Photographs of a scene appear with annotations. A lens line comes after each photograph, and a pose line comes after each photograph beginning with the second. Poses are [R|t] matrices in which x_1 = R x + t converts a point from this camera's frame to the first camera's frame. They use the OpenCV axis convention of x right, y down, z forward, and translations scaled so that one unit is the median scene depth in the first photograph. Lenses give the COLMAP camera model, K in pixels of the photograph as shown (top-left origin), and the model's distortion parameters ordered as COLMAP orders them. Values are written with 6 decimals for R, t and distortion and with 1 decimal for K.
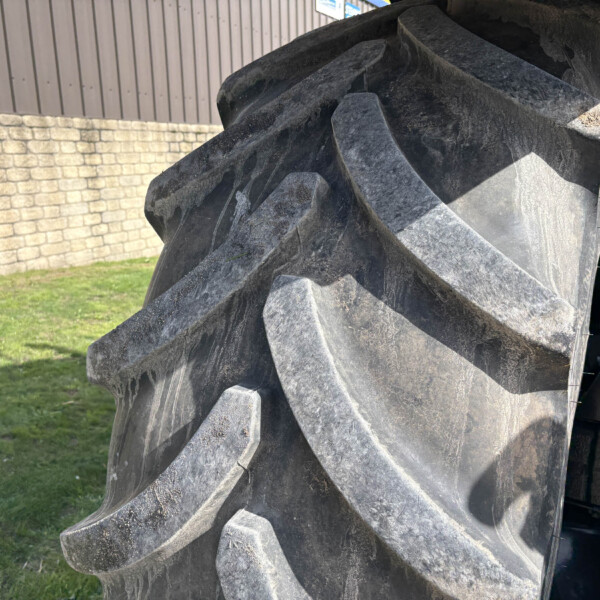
lens RADIAL K [[606.7, 0, 300.0], [0, 606.7, 300.0], [0, 0, 1]] dist [0.005556, 0.035054]
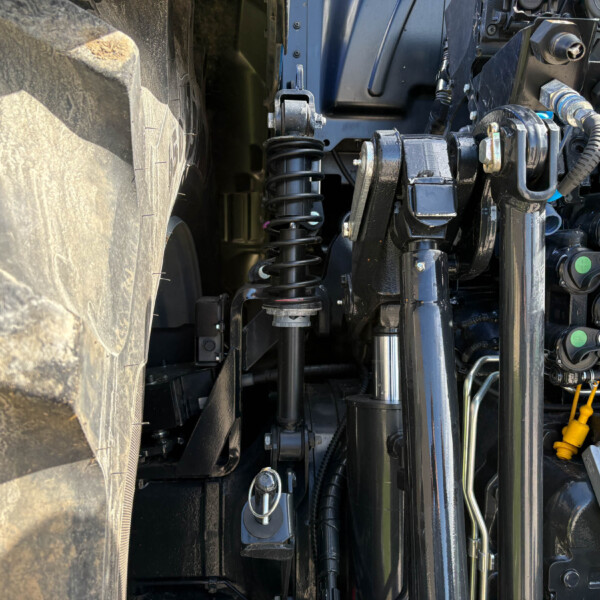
lens RADIAL K [[606.7, 0, 300.0], [0, 606.7, 300.0], [0, 0, 1]] dist [0.005556, 0.035054]
pose [[0.837909, -0.056487, 0.542879, 0.284277], [0.111159, 0.991445, -0.068409, 0.054912], [-0.534371, 0.117667, 0.837020, 0.357891]]
